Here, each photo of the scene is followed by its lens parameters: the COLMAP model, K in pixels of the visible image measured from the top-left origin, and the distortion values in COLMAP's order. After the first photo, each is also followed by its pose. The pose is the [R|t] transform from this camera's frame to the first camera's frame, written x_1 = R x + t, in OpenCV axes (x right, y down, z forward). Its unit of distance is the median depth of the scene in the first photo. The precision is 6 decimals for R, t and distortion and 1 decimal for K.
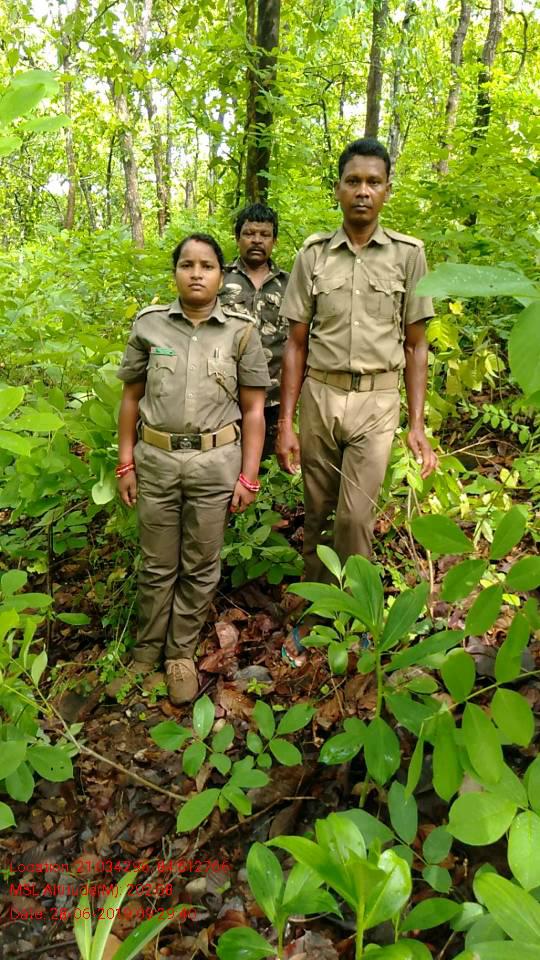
lens RADIAL K [[714.0, 0, 274.7], [0, 714.0, 478.5], [0, 0, 1]] dist [0.057492, -0.000892]
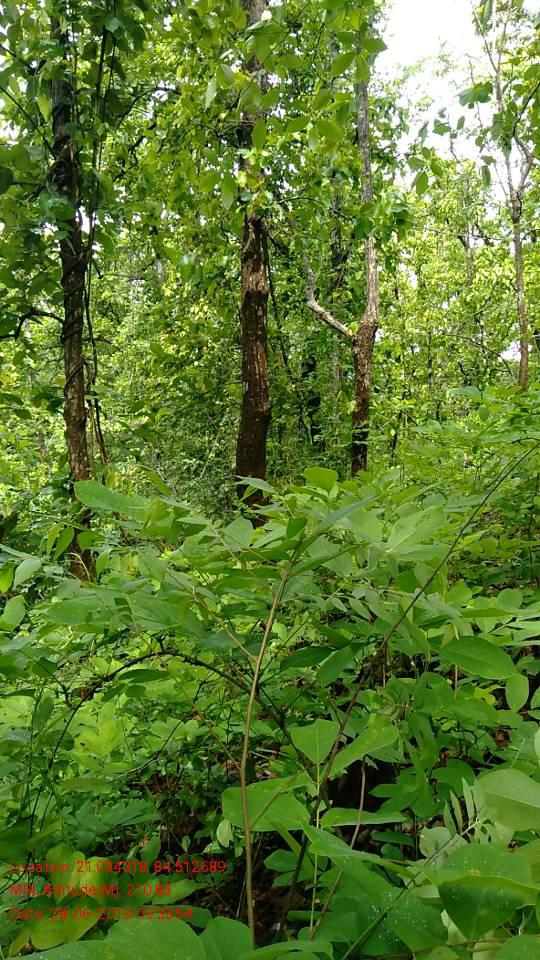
lens RADIAL K [[709.7, 0, 282.7], [0, 709.7, 481.1], [0, 0, 1]] dist [0.027351, -0.009656]
pose [[0.816705, -0.068627, -0.572960, -0.054201], [-0.055115, 0.979087, -0.195833, -0.091054], [0.574417, 0.191517, 0.795843, 0.287986]]
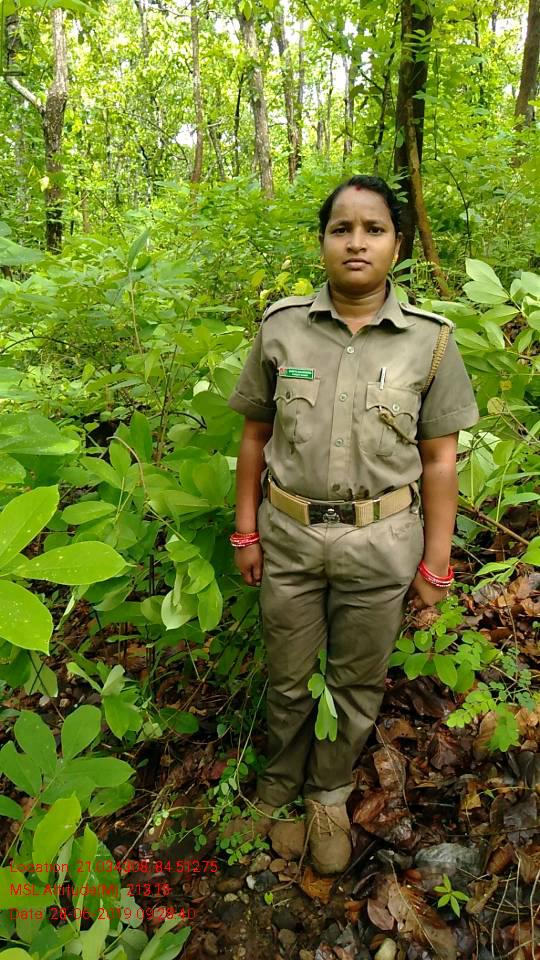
lens RADIAL K [[709.7, 0, 282.7], [0, 709.7, 481.1], [0, 0, 1]] dist [0.027351, -0.009656]
pose [[0.986053, 0.013768, -0.165863, -0.019376], [-0.001288, 0.997174, 0.075117, -0.036881], [0.166428, -0.073855, 0.983284, 0.108601]]
